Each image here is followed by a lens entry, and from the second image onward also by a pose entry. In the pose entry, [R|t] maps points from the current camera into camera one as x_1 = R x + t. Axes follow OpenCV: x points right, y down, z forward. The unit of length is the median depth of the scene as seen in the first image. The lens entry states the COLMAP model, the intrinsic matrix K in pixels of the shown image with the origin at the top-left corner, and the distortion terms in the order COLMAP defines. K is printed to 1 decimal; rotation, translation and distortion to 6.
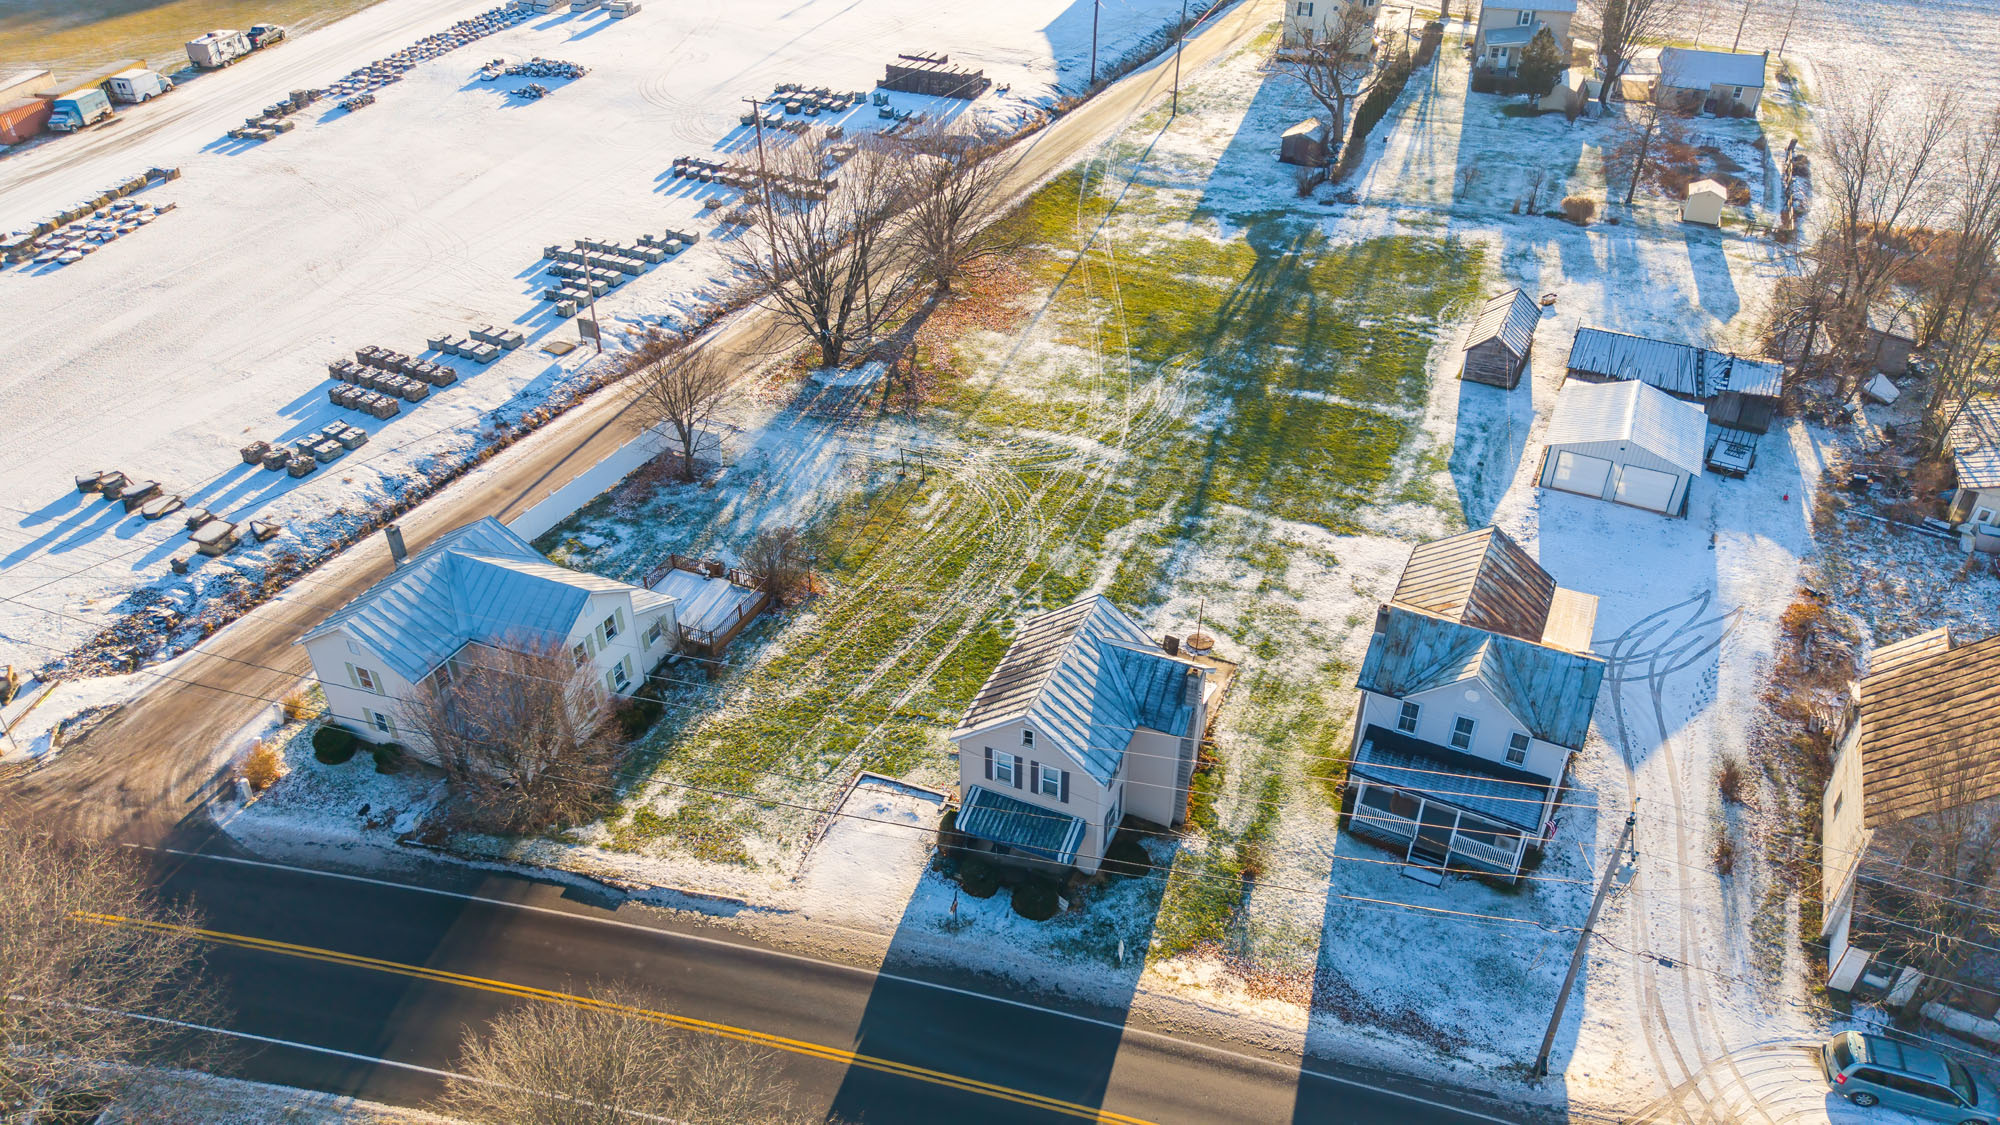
lens RADIAL K [[1333.5, 0, 1000.4], [0, 1333.5, 570.3], [0, 0, 1]] dist [0.007651, -0.006336]
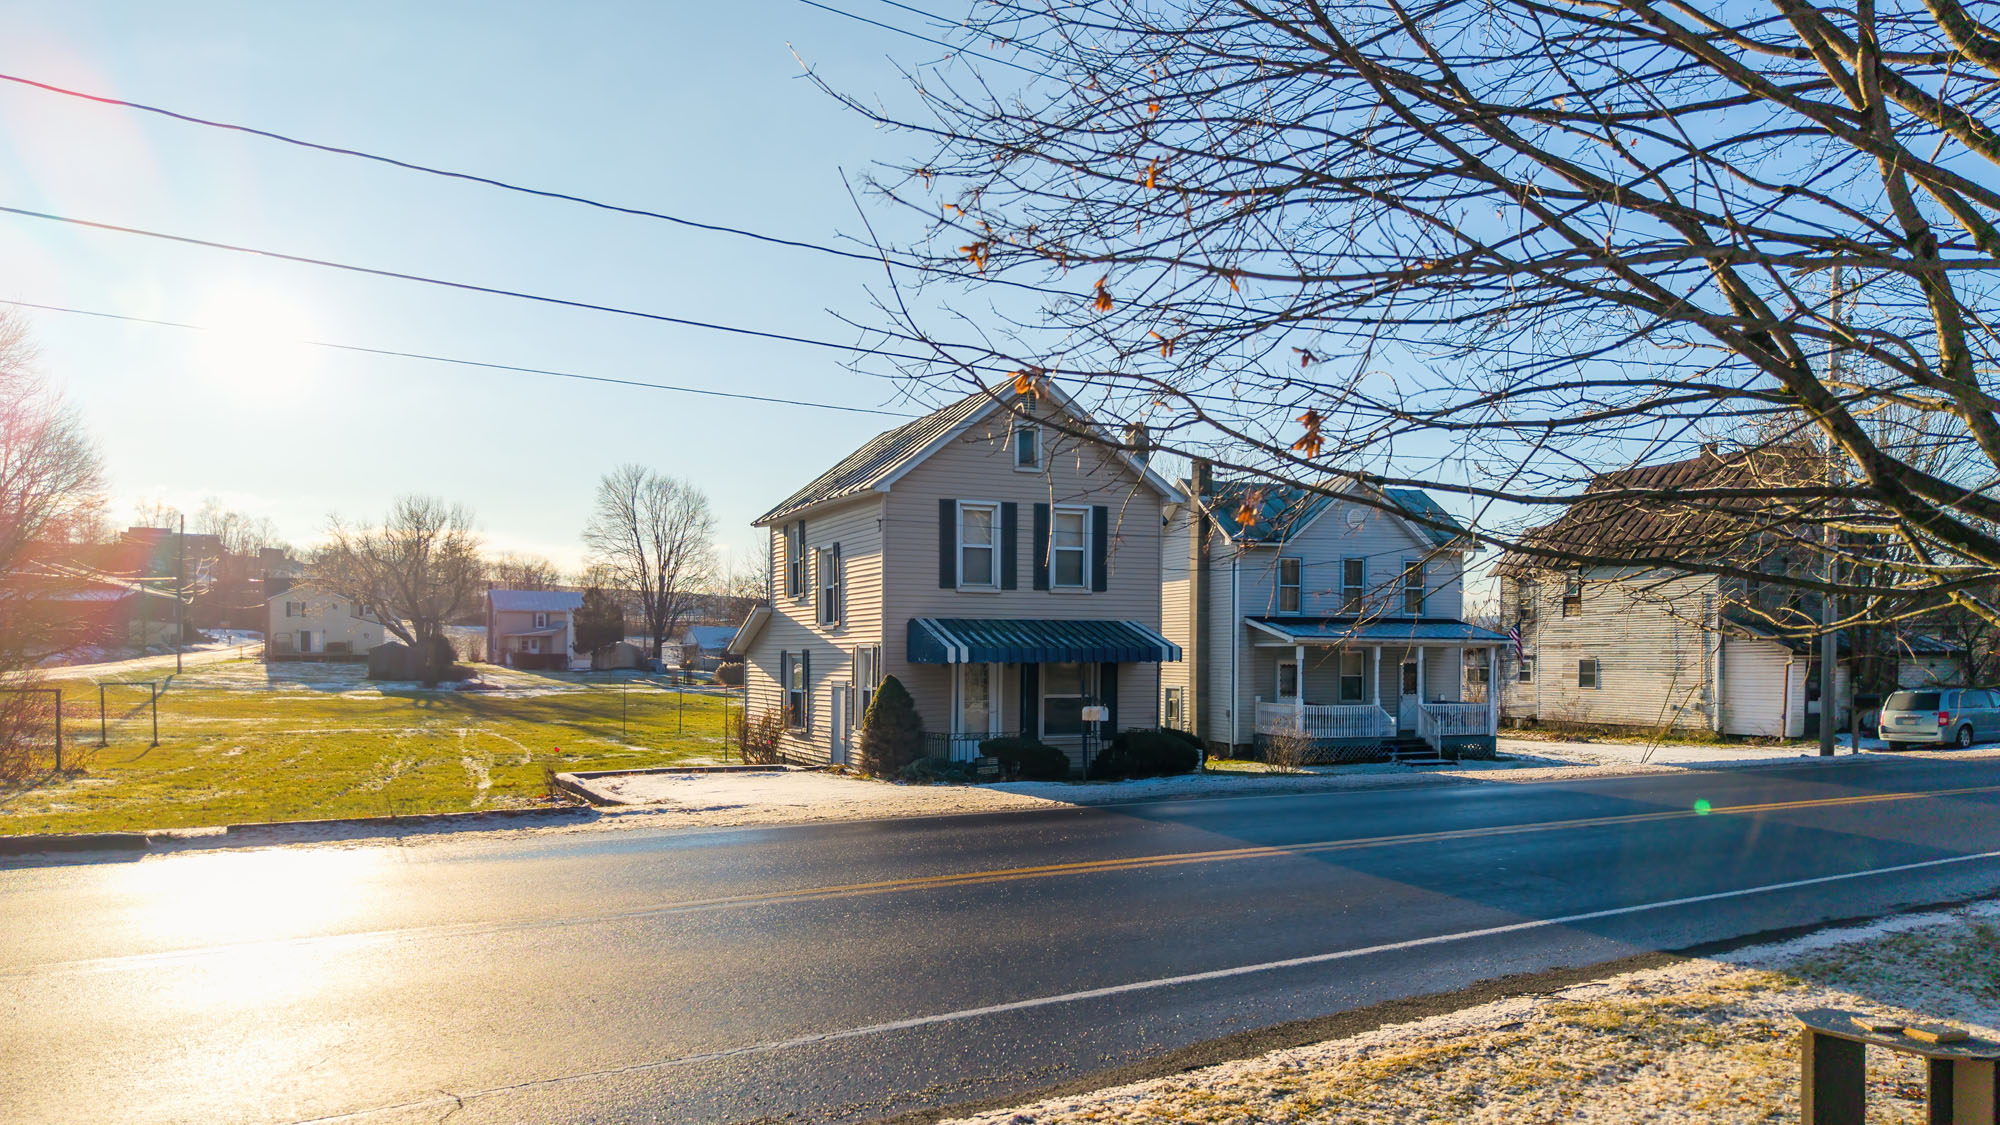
lens RADIAL K [[1396.9, 0, 1001.2], [0, 1396.9, 681.7], [0, 0, 1]] dist [0.003785, -0.001862]
pose [[0.673510, -0.013514, 0.739055, -0.227490], [0.420727, 0.829083, -0.368254, 0.237198], [-0.607761, 0.558963, 0.564081, 0.462248]]
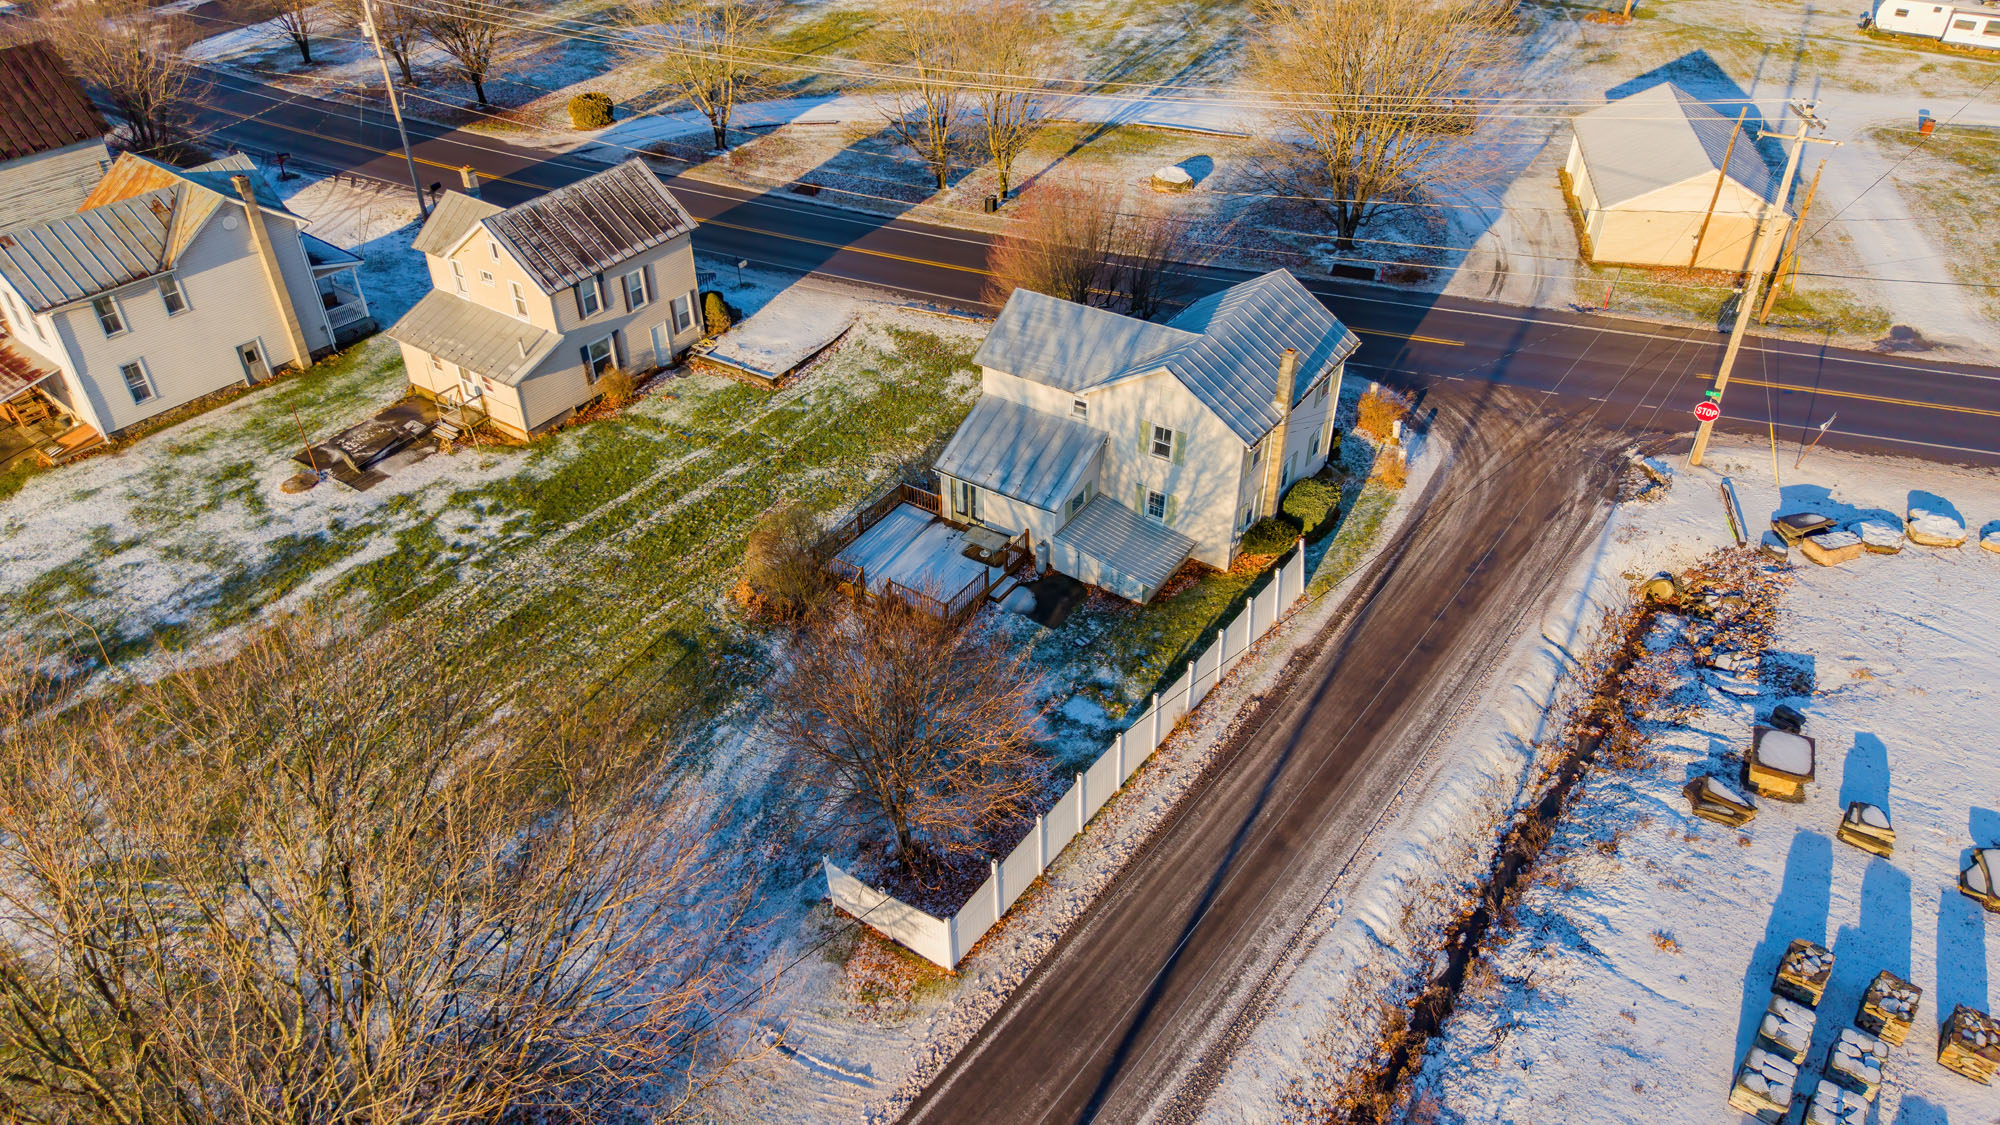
lens RADIAL K [[1331.1, 0, 1001.1], [0, 1331.1, 553.5], [0, 0, 1]] dist [0.046931, -0.056713]
pose [[-0.982375, -0.108915, 0.151914, -0.306965], [0.108636, 0.328692, 0.938168, -0.509076], [-0.152113, 0.938136, -0.311067, 0.982244]]
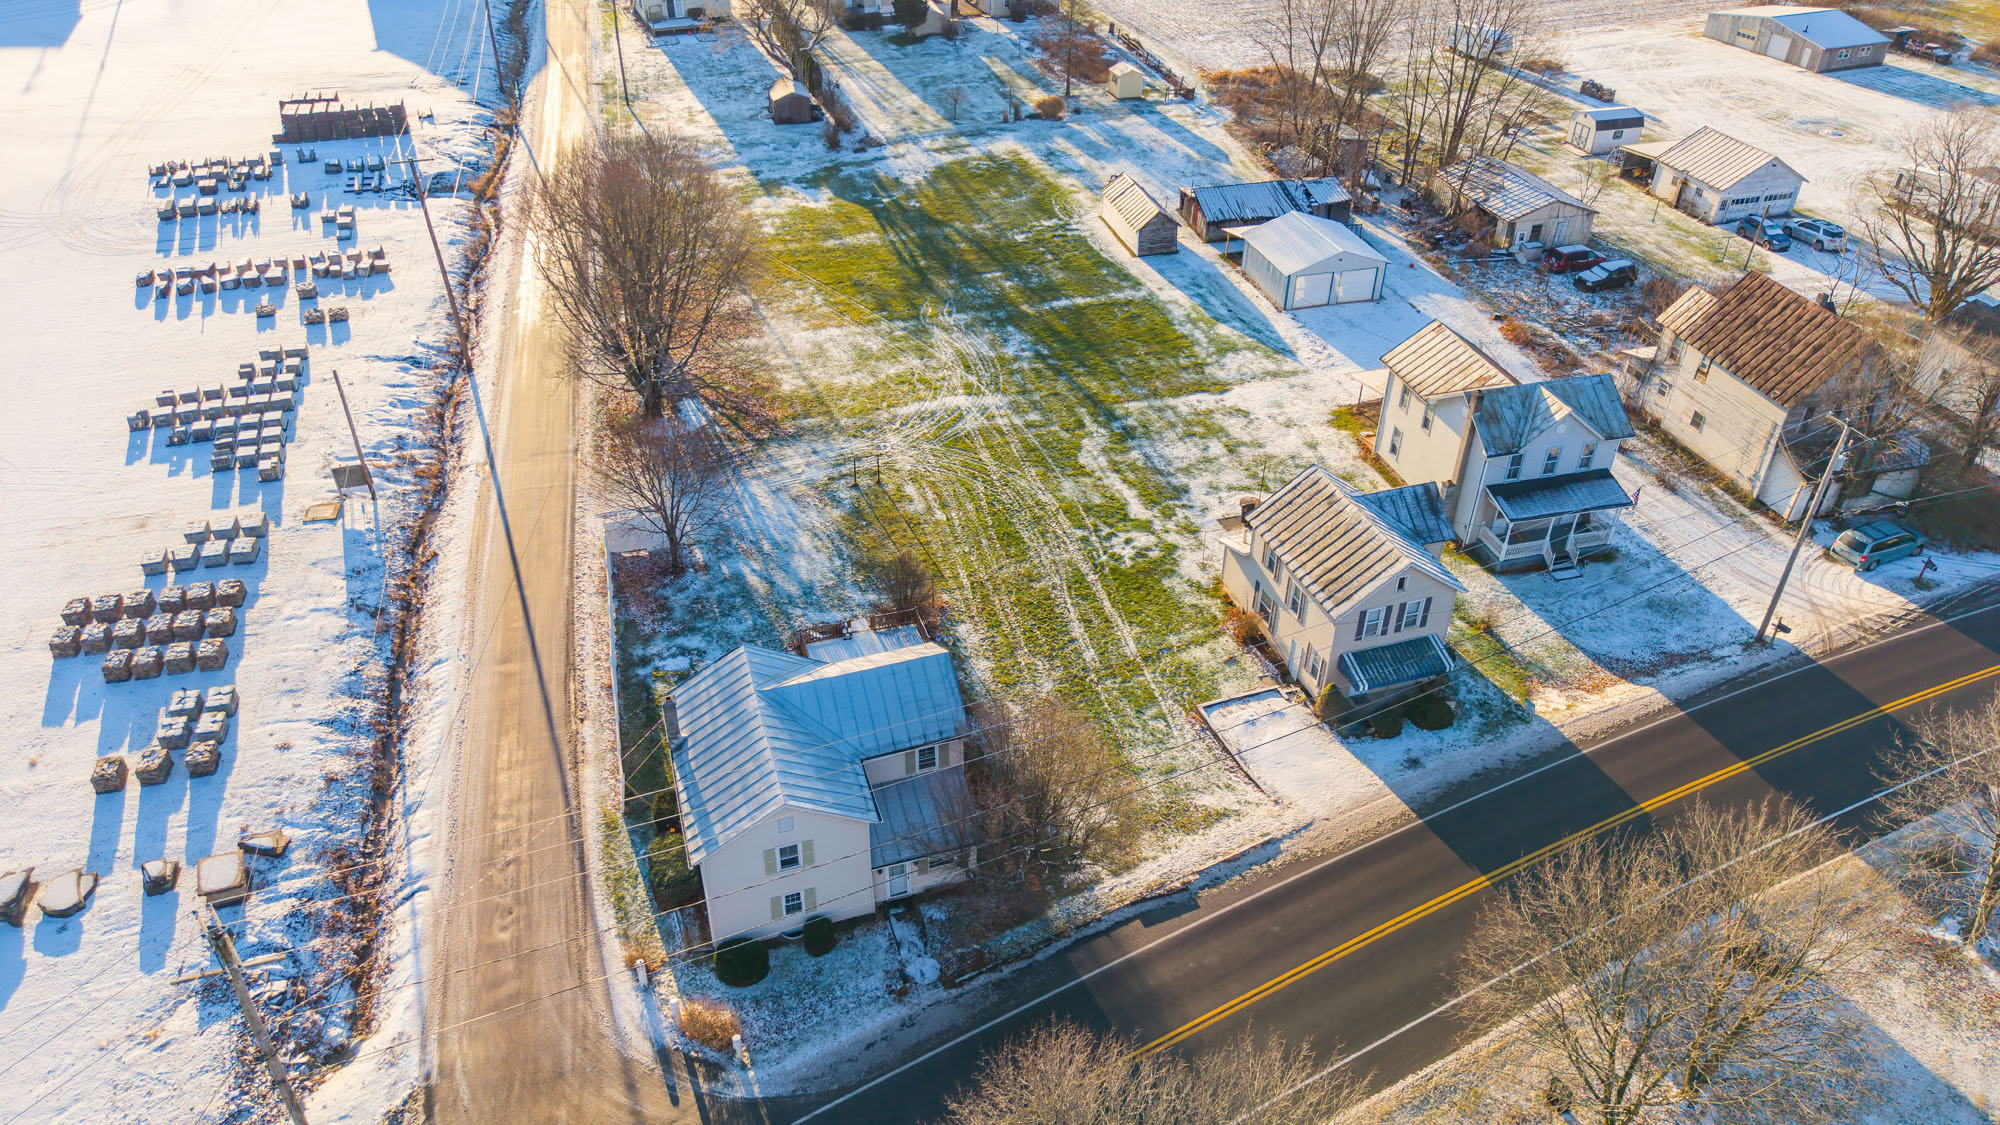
lens RADIAL K [[1331.1, 0, 998.4], [0, 1331.1, 567.7], [0, 0, 1]] dist [0.031864, -0.042449]
pose [[0.750666, -0.382572, 0.538646, -0.517772], [0.373532, 0.918233, 0.131613, -0.100968], [-0.544954, 0.102404, 0.832189, 0.141870]]
